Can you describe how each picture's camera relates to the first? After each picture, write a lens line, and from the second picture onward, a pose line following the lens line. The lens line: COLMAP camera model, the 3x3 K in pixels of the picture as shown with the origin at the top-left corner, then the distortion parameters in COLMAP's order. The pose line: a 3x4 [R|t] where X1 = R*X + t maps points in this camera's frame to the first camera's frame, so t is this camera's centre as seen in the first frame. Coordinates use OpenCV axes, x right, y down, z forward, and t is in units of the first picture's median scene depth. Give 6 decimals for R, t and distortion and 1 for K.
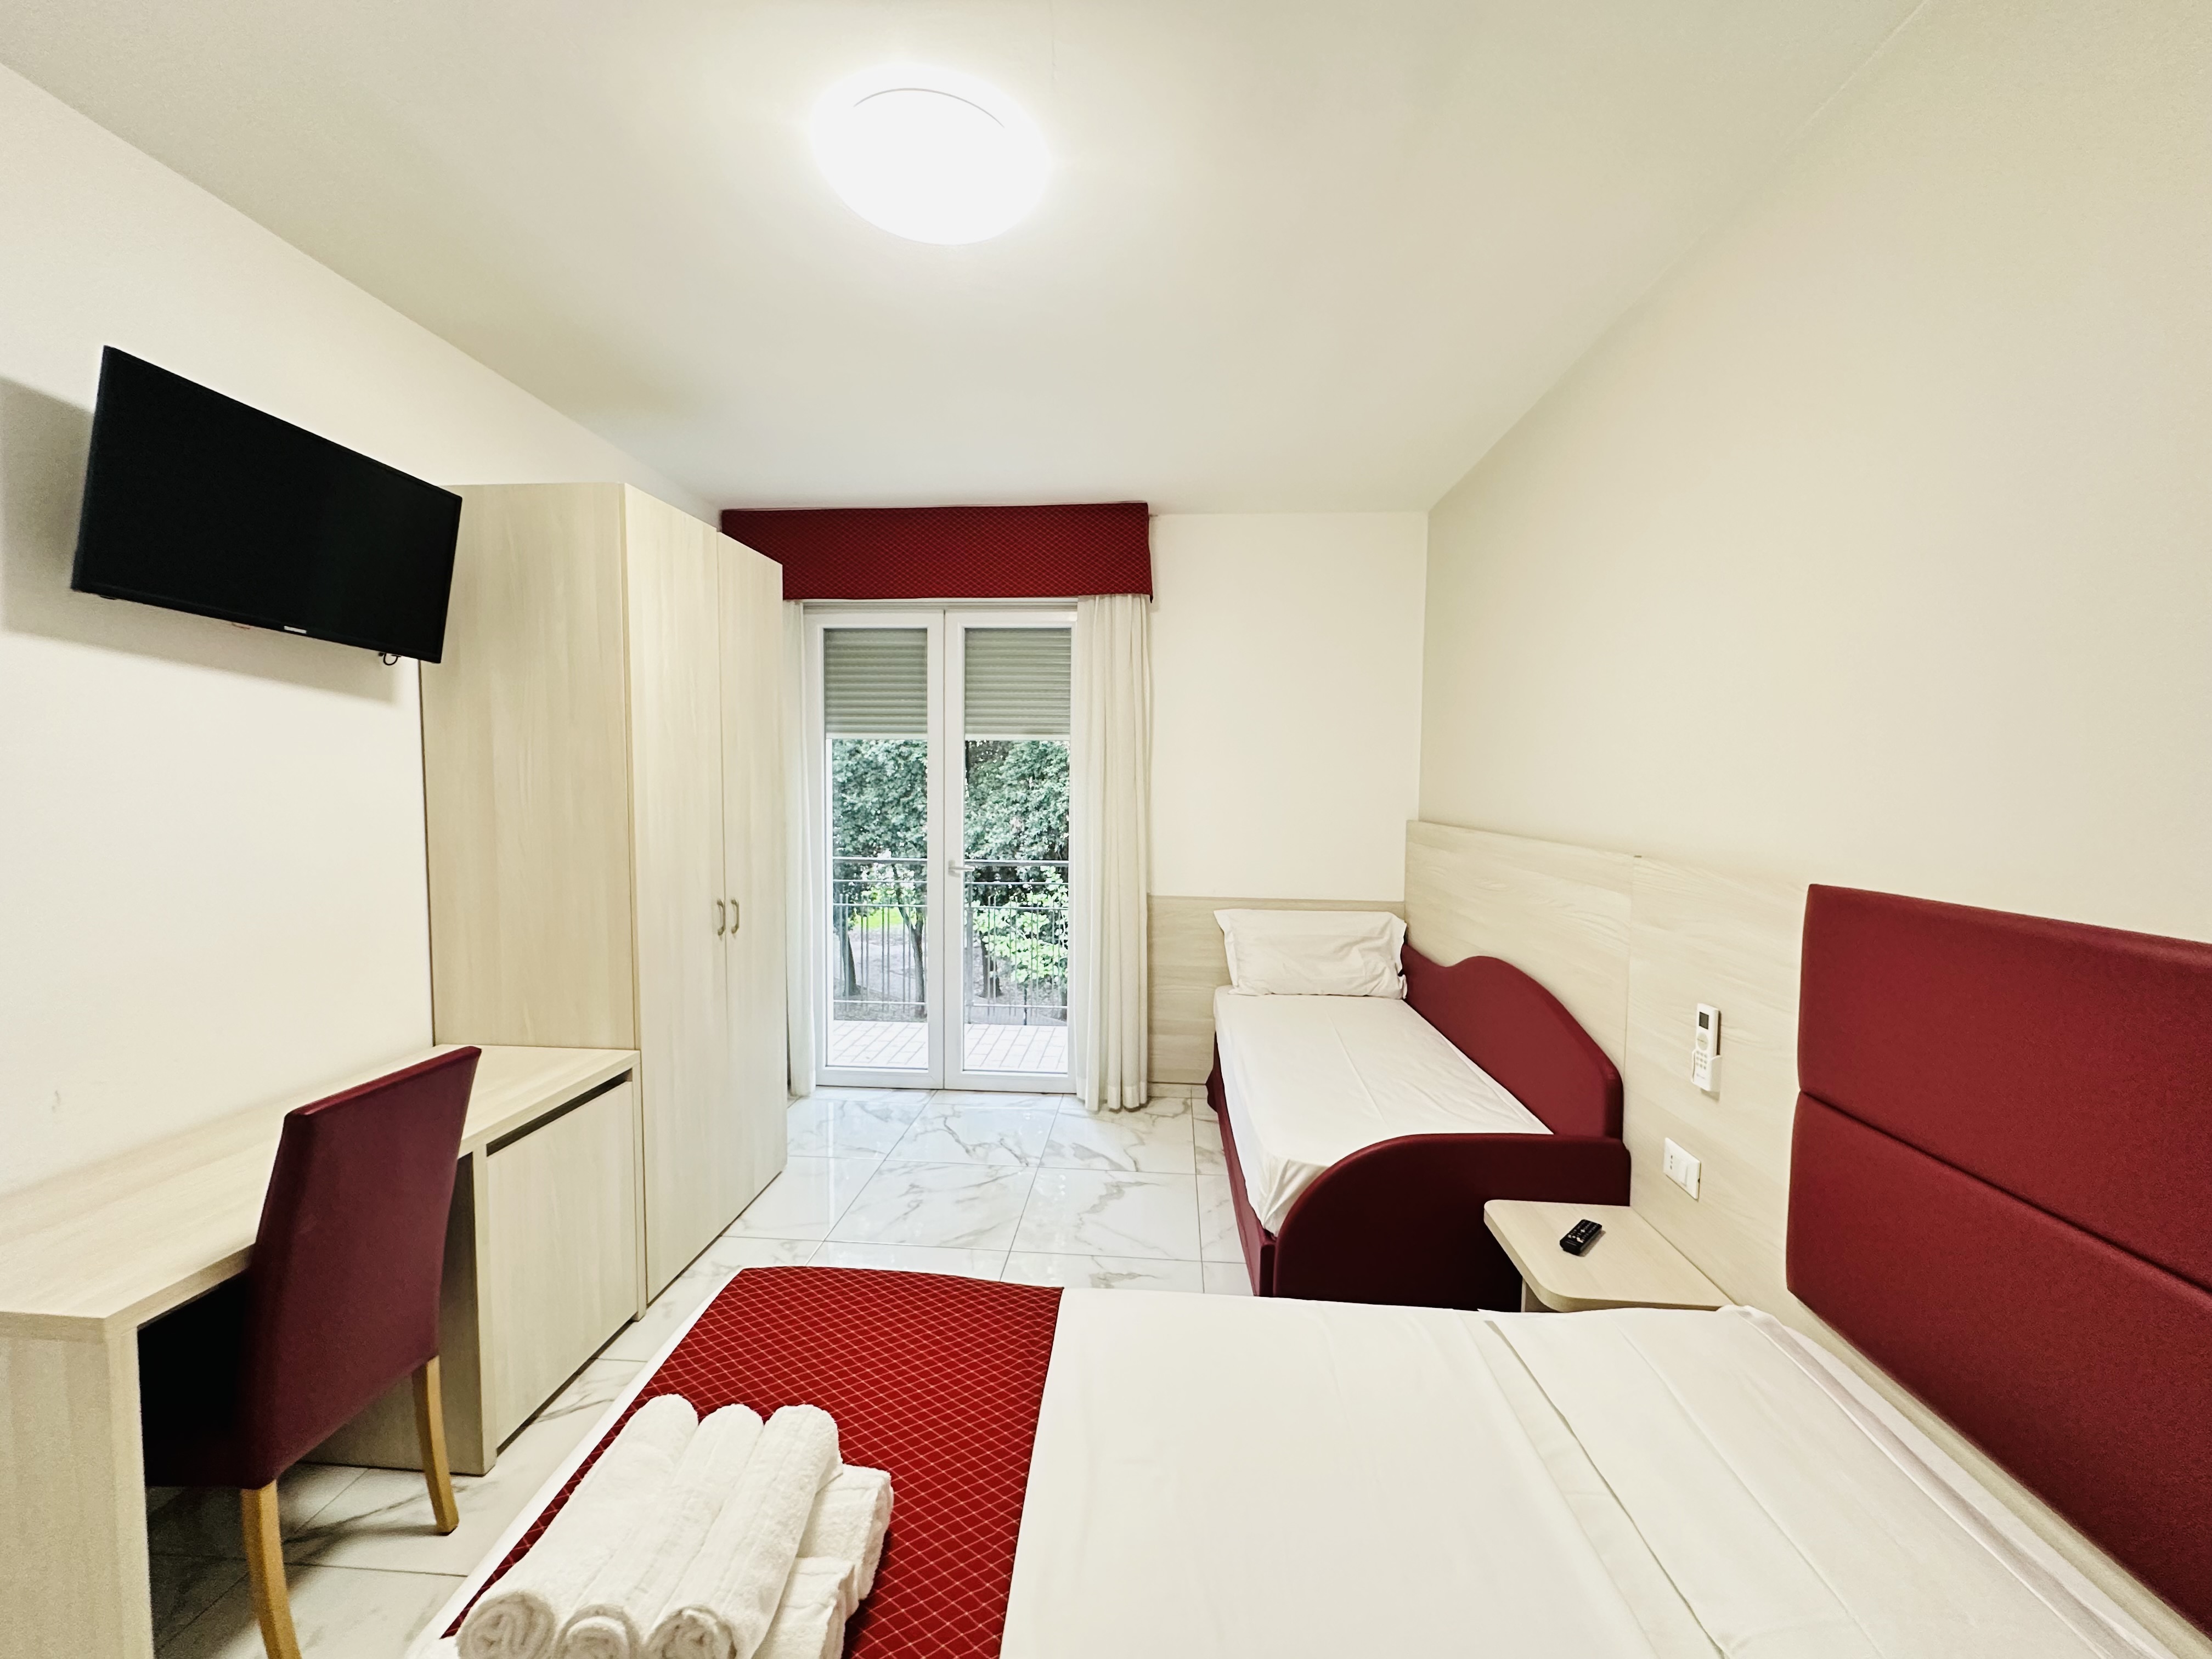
lens RADIAL K [[881.7, 0, 1106.8], [0, 881.7, 828.8], [0, 0, 1]] dist [-0.002333, 0.000289]
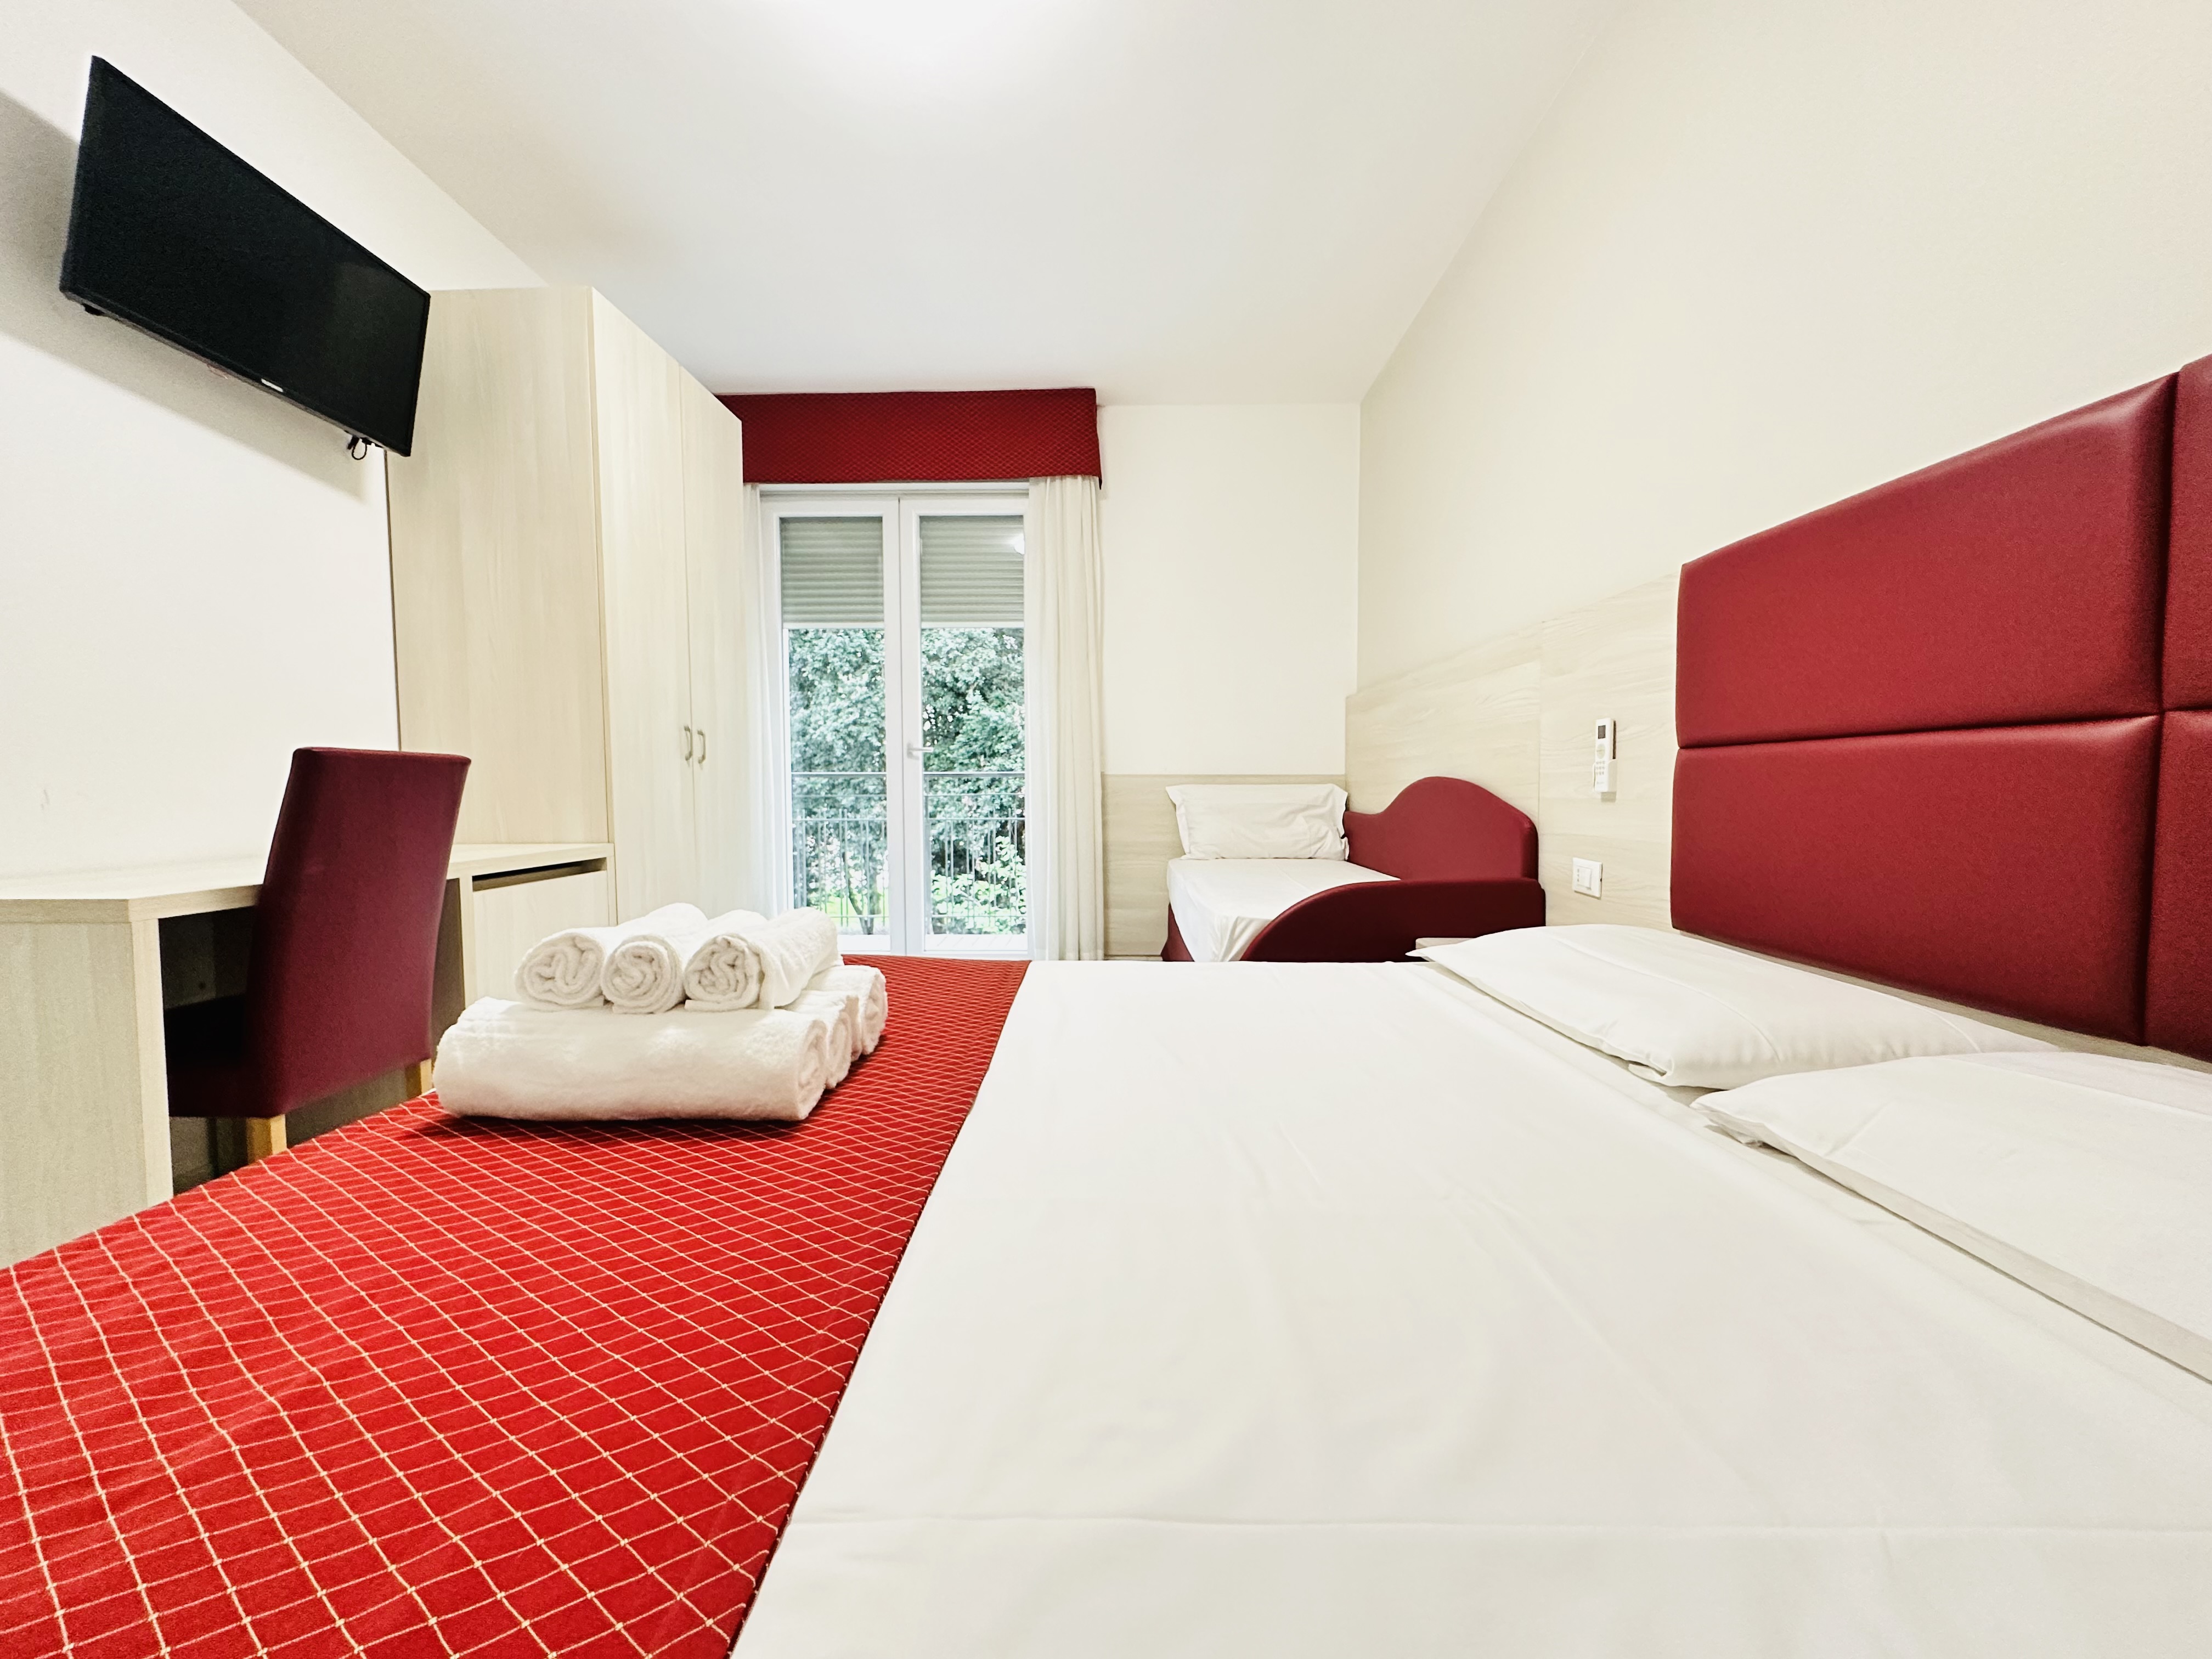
lens RADIAL K [[882.5, 0, 1106.0], [0, 882.5, 829.5], [0, 0, 1]] dist [-0.001789, -0.000417]
pose [[0.998391, -0.016655, 0.054203, -0.010347], [0.016949, 0.999844, -0.004975, 0.253401], [-0.054112, 0.005885, 0.998518, -0.063298]]
